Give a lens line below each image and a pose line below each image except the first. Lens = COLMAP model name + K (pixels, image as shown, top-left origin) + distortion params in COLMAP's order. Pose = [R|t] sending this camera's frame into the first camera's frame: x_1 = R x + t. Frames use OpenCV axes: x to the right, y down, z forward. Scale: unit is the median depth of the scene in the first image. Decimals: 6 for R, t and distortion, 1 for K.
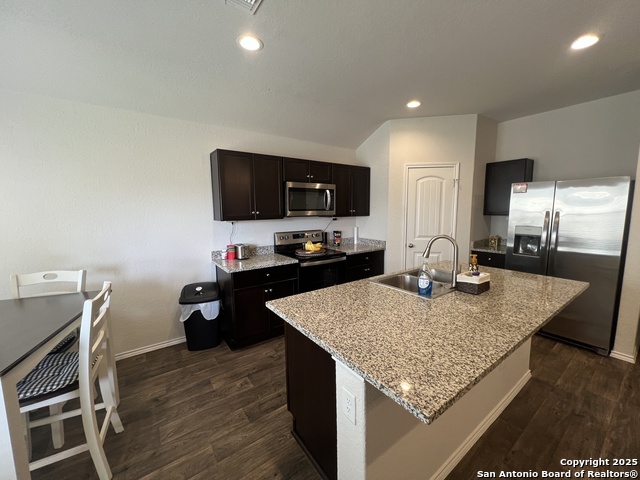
lens RADIAL K [[255.6, 0, 319.2], [0, 255.6, 238.4], [0, 0, 1]] dist [-0.001864, -0.000086]
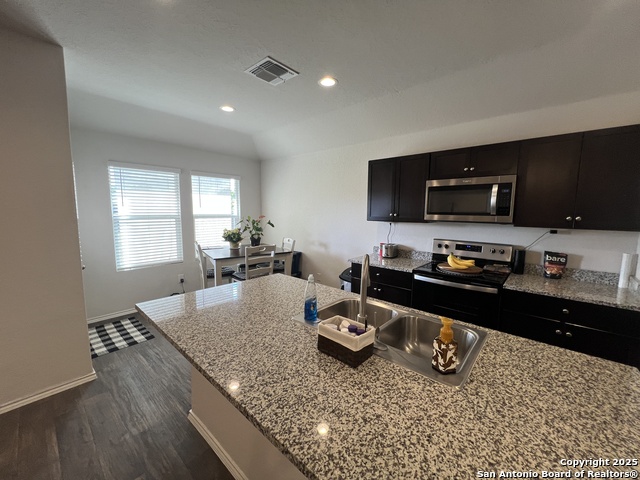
lens RADIAL K [[257.7, 0, 319.3], [0, 257.7, 237.3], [0, 0, 1]] dist [-0.001656, -0.000169]
pose [[0.218967, 0.113308, -0.969131, 0.679926], [-0.125462, 0.988259, 0.087197, -0.061557], [0.967633, 0.102496, 0.230612, 0.468269]]
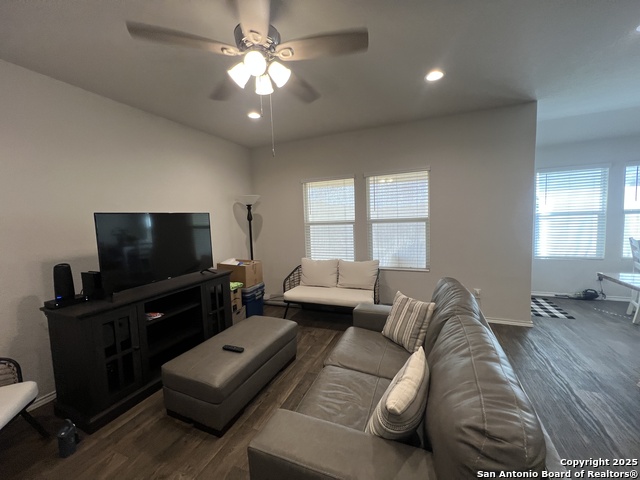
lens RADIAL K [[255.6, 0, 317.5], [0, 255.6, 238.0], [0, 0, 1]] dist [-0.001864, -0.000086]
pose [[-0.856867, 0.081200, -0.509103, 1.124177], [-0.015812, 0.982914, 0.183385, -0.044509], [0.515295, 0.165187, -0.840942, 0.417918]]
